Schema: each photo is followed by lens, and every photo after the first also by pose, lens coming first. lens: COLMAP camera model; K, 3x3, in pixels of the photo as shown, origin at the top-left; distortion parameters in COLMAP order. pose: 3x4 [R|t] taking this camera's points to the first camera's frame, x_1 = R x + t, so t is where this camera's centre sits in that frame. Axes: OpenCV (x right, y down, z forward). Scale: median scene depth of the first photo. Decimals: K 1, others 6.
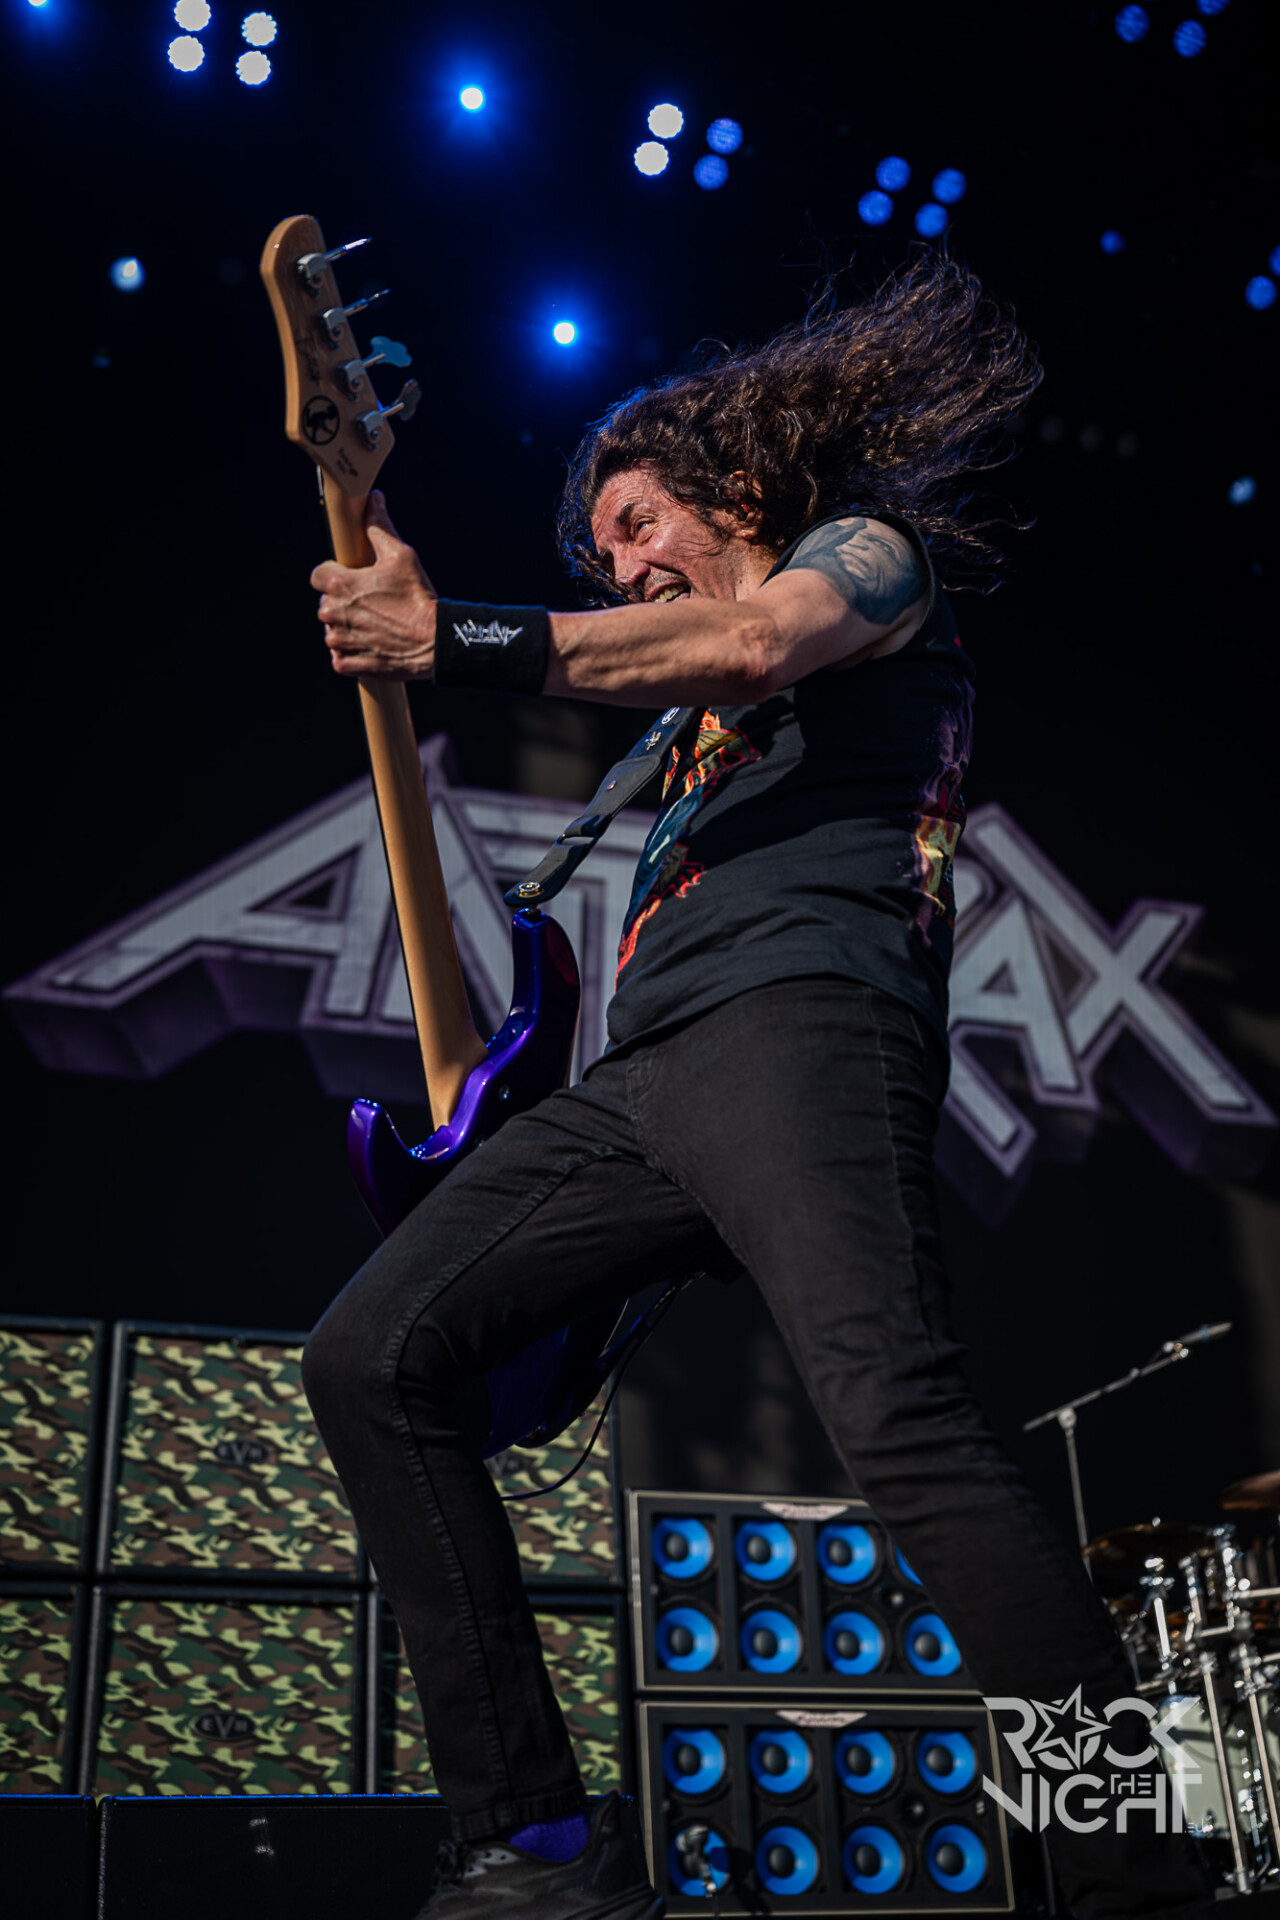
lens RADIAL K [[2265.7, 0, 663.8], [0, 2265.7, 961.2], [0, 0, 1]] dist [-0.000067, 0.007168]
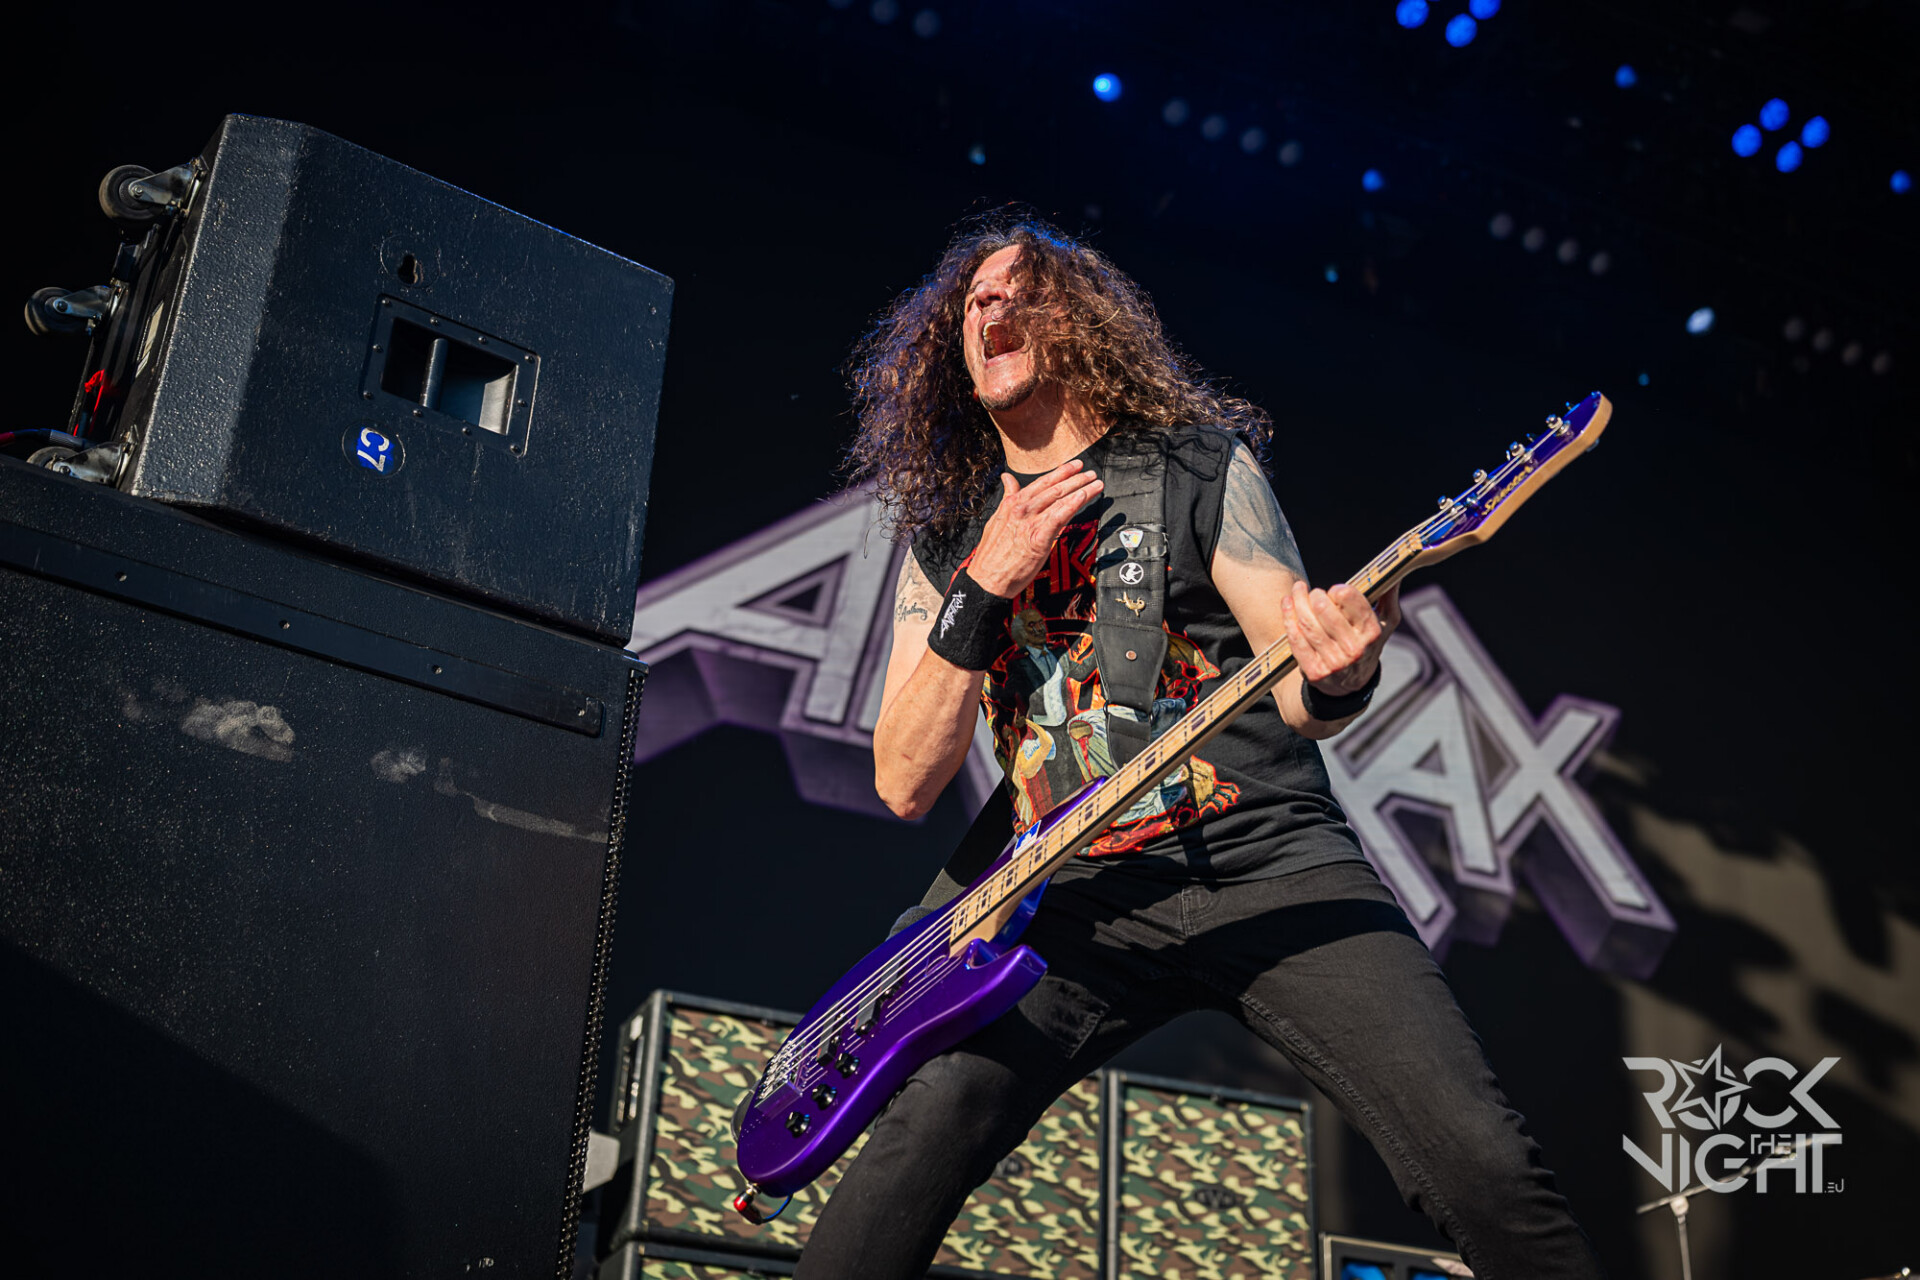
lens RADIAL K [[2348.5, 0, 1108.2], [0, 2348.5, 579.8], [0, 0, 1]] dist [0.000746, -0.015495]
pose [[0.987172, 0.126110, 0.097918, -0.275079], [-0.122229, 0.991495, -0.044690, -0.016373], [-0.102721, 0.032148, 0.994191, -0.128264]]
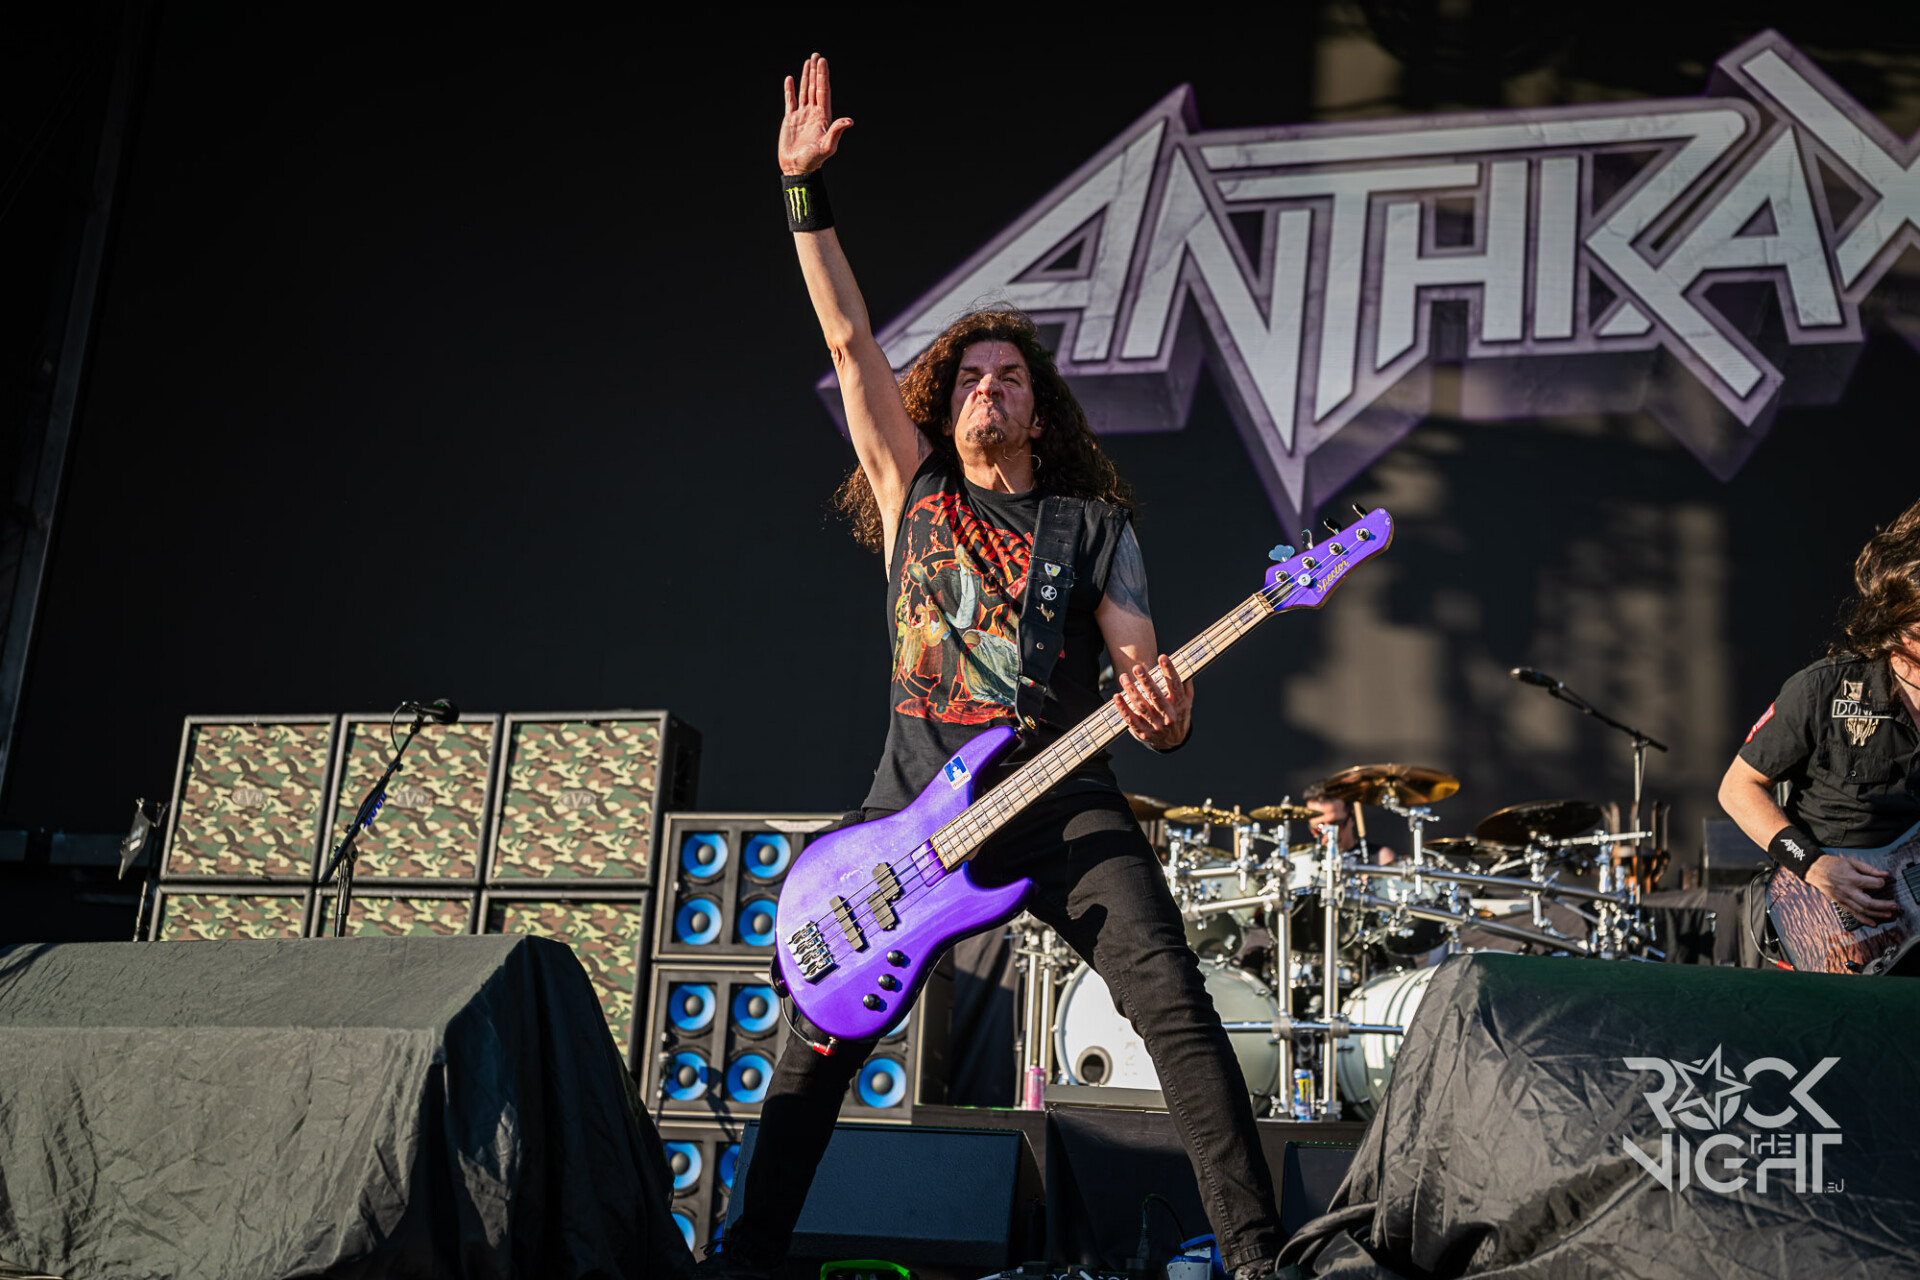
lens RADIAL K [[2160.3, 0, 975.6], [0, 2160.3, 633.9], [0, 0, 1]] dist [-0.001436, 0.004087]
pose [[0.843000, -0.061312, -0.534407, 0.857544], [0.166593, 0.974395, 0.151001, -0.037058], [0.511465, -0.216323, 0.831629, 0.044480]]
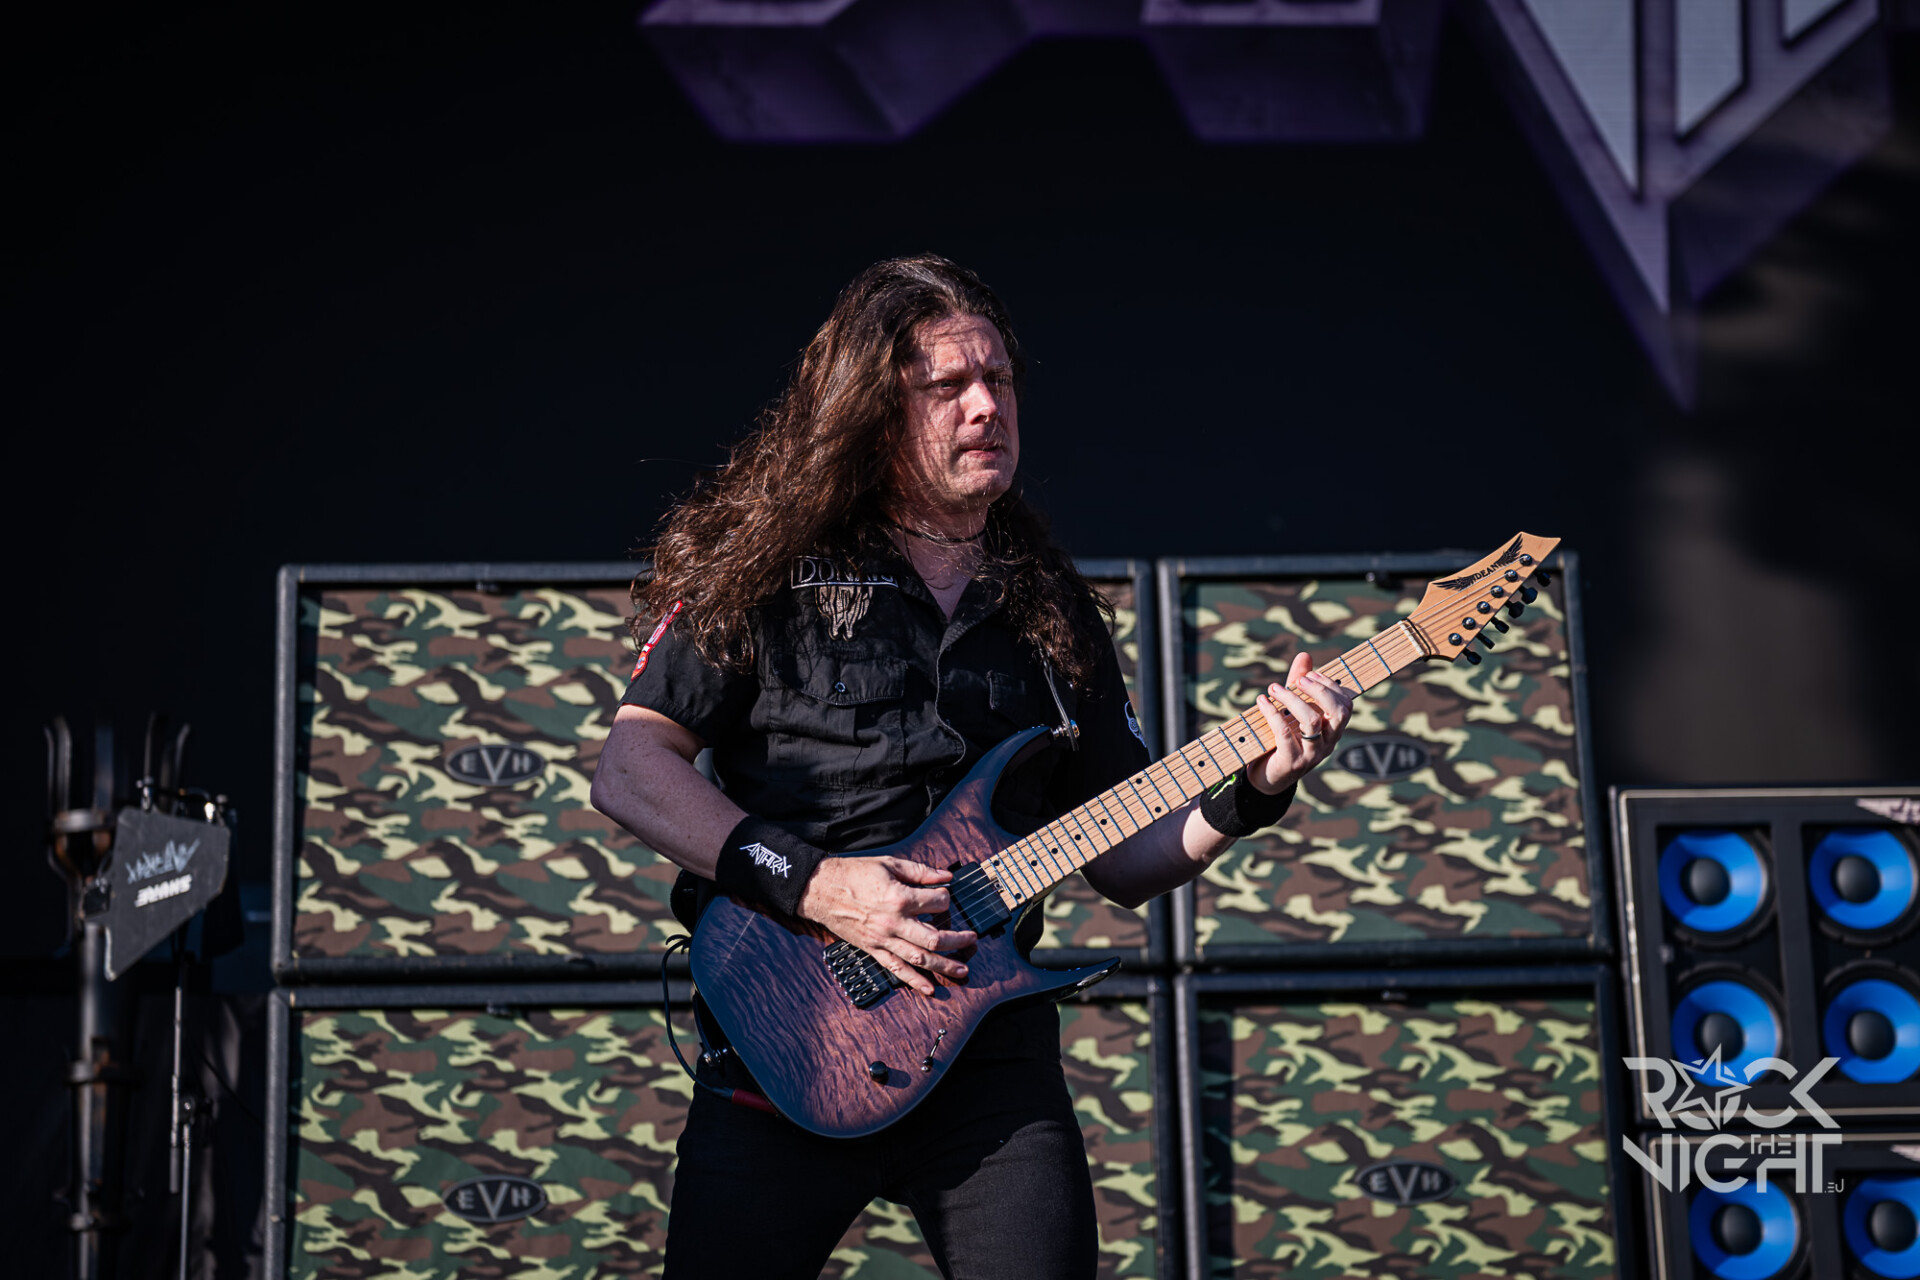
lens RADIAL K [[3884.8, 0, 998.0], [0, 3884.8, 740.3], [0, 0, 1]] dist [-0.014858, 0.061452]
pose [[0.968455, -0.052776, -0.243534, 0.076339], [0.104111, 0.973623, 0.203026, 0.003136], [0.226395, -0.221976, 0.948405, 0.025637]]
